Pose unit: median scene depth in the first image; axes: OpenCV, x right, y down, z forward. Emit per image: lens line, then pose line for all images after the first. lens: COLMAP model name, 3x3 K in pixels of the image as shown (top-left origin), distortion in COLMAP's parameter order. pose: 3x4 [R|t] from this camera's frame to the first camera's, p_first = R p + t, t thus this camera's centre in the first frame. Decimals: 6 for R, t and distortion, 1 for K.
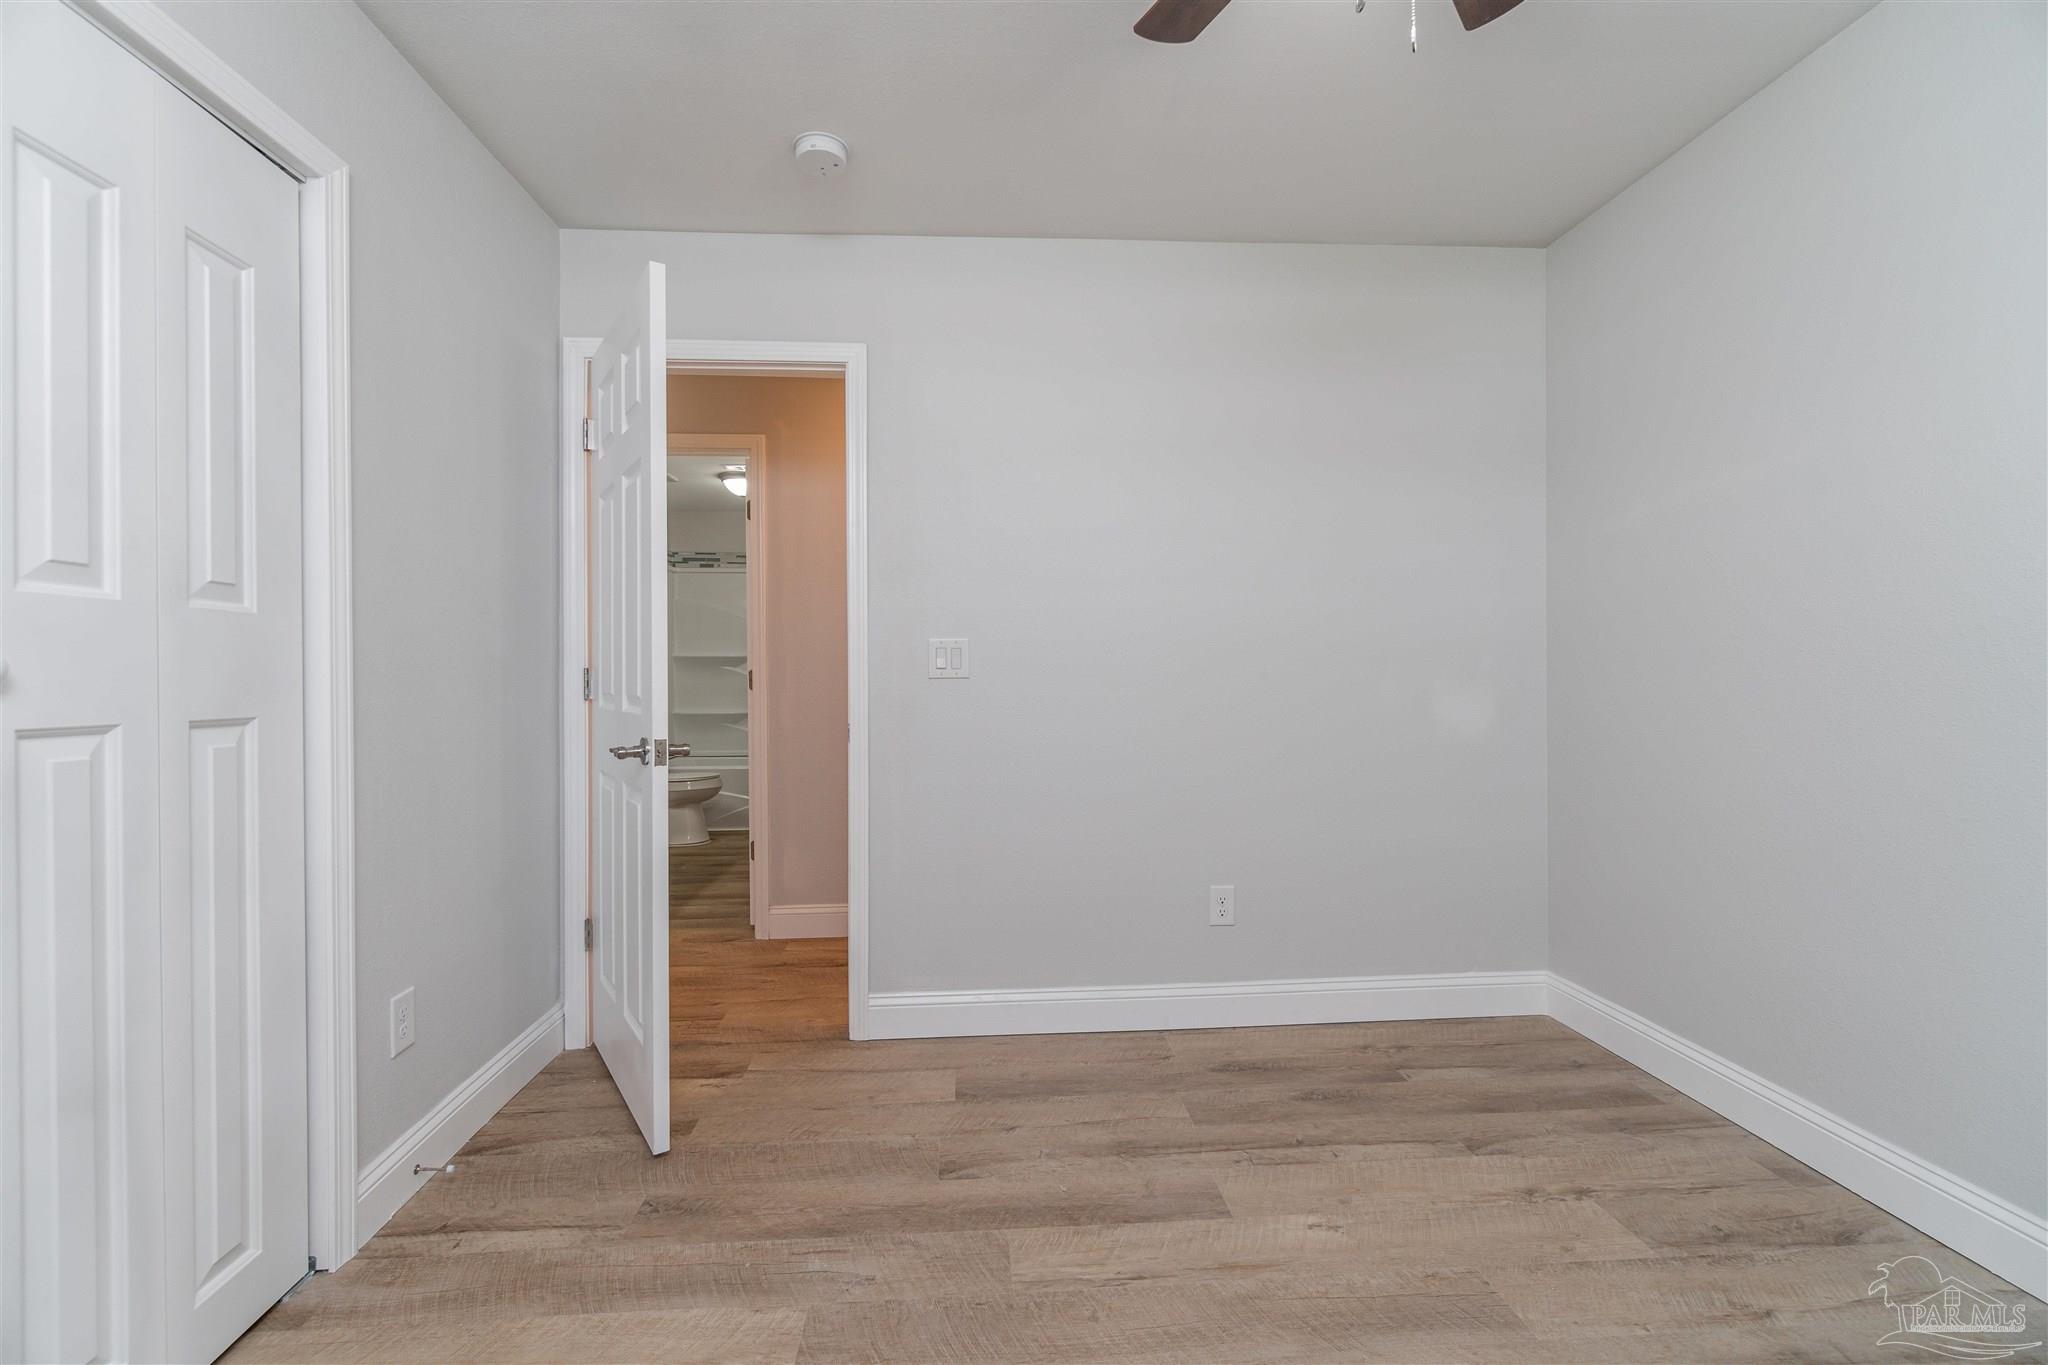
lens RADIAL K [[876.3, 0, 1016.3], [0, 876.3, 677.1], [0, 0, 1]] dist [-0.004954, 0.000699]
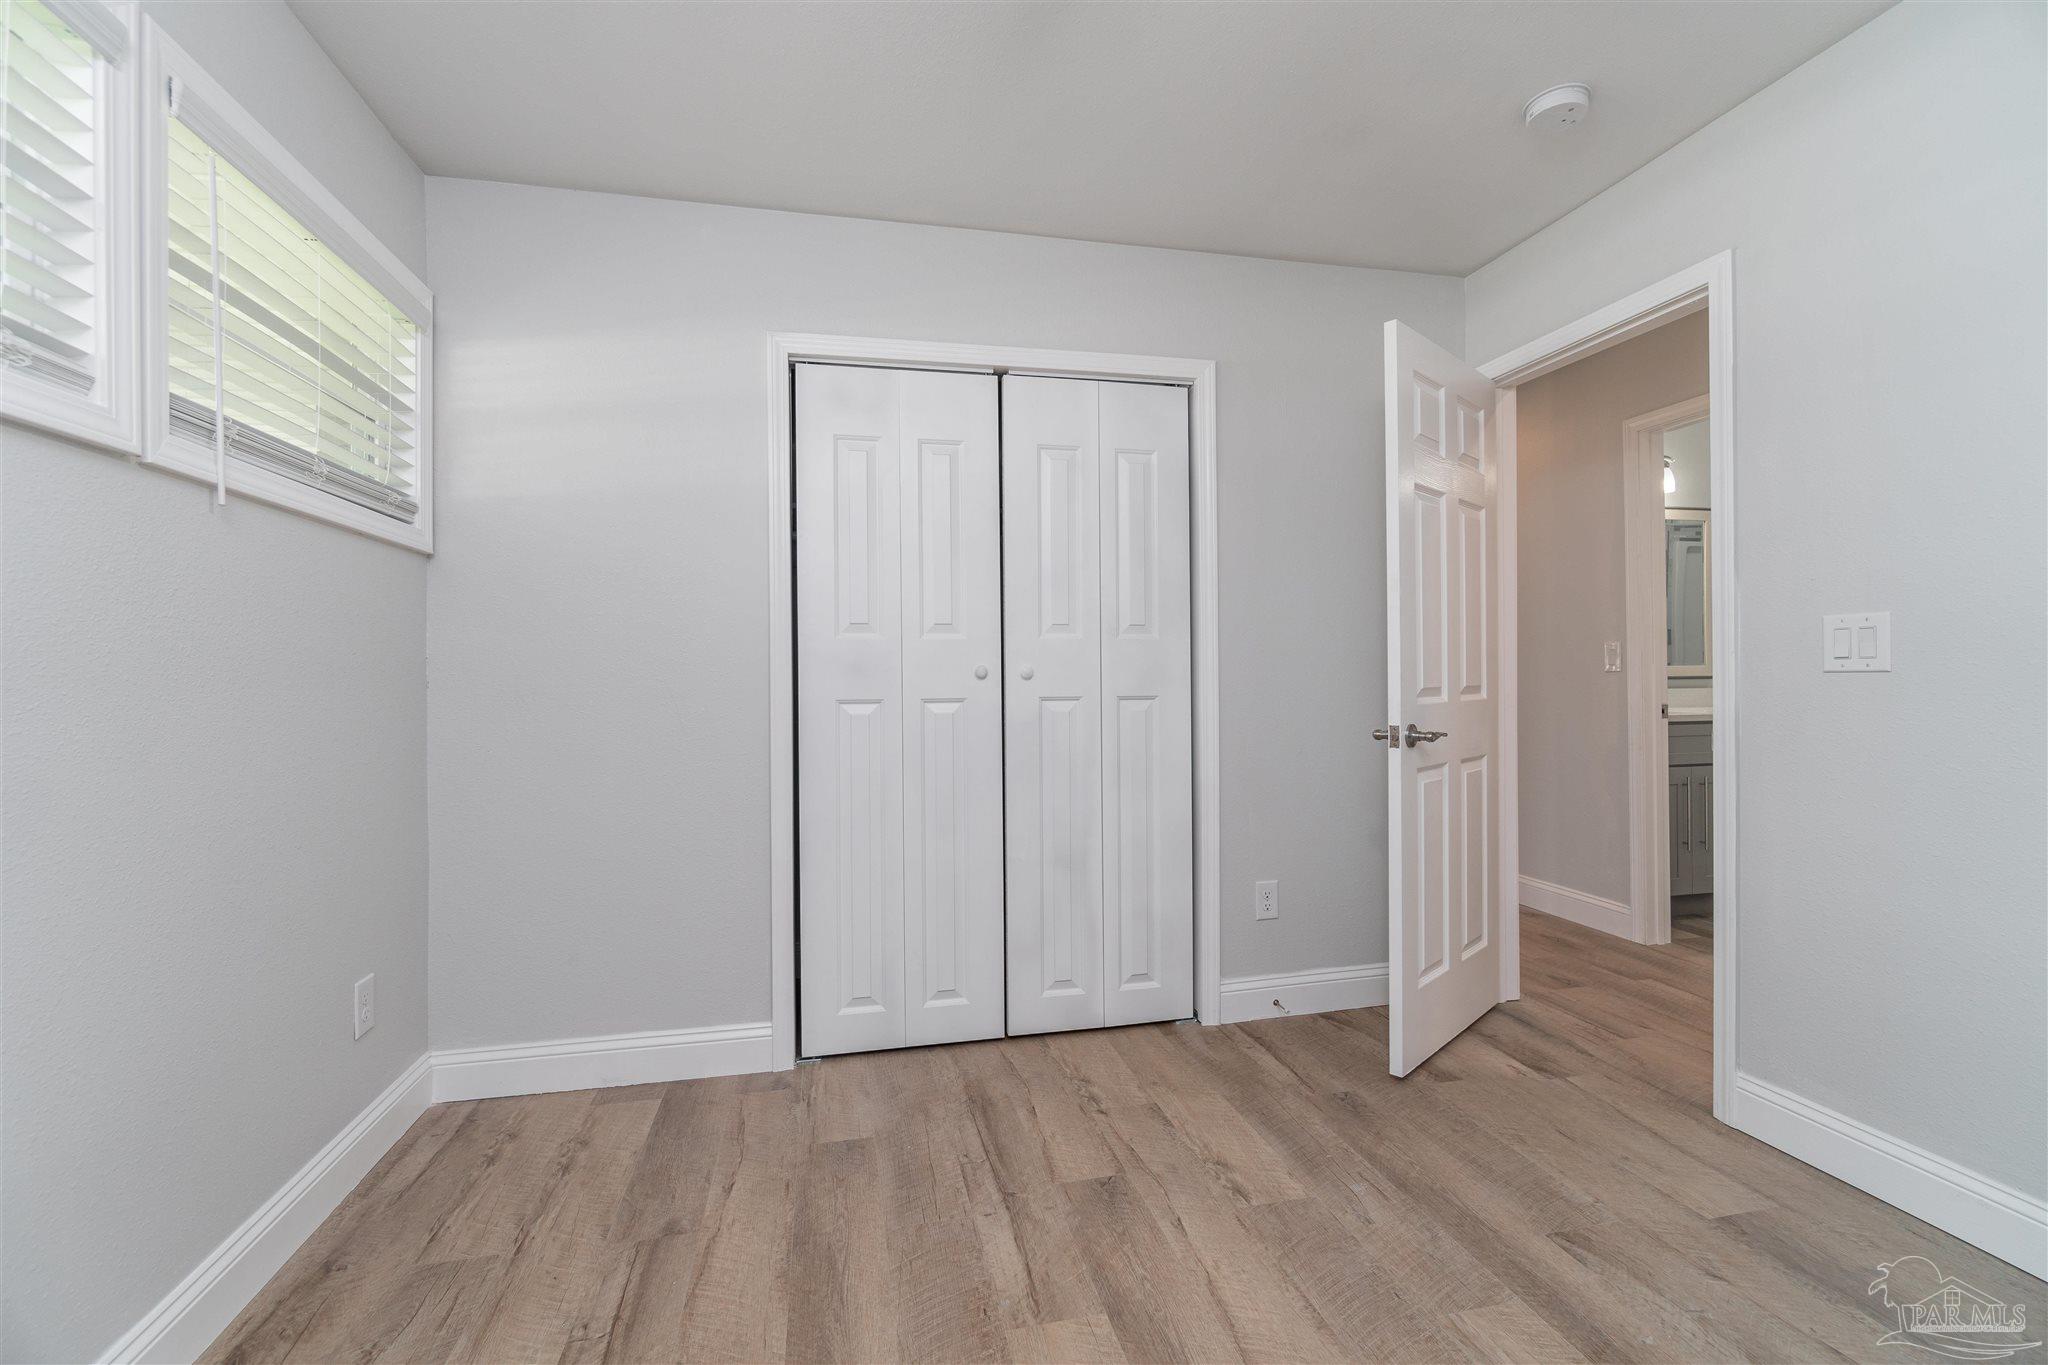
lens RADIAL K [[874.3, 0, 1017.9], [0, 874.3, 676.4], [0, 0, 1]] dist [-0.003580, 0.000124]
pose [[0.152946, 0.005963, -0.988217, 0.748970], [0.007243, 0.999948, 0.007155, -0.007836], [0.988208, -0.008252, 0.152894, 0.354364]]
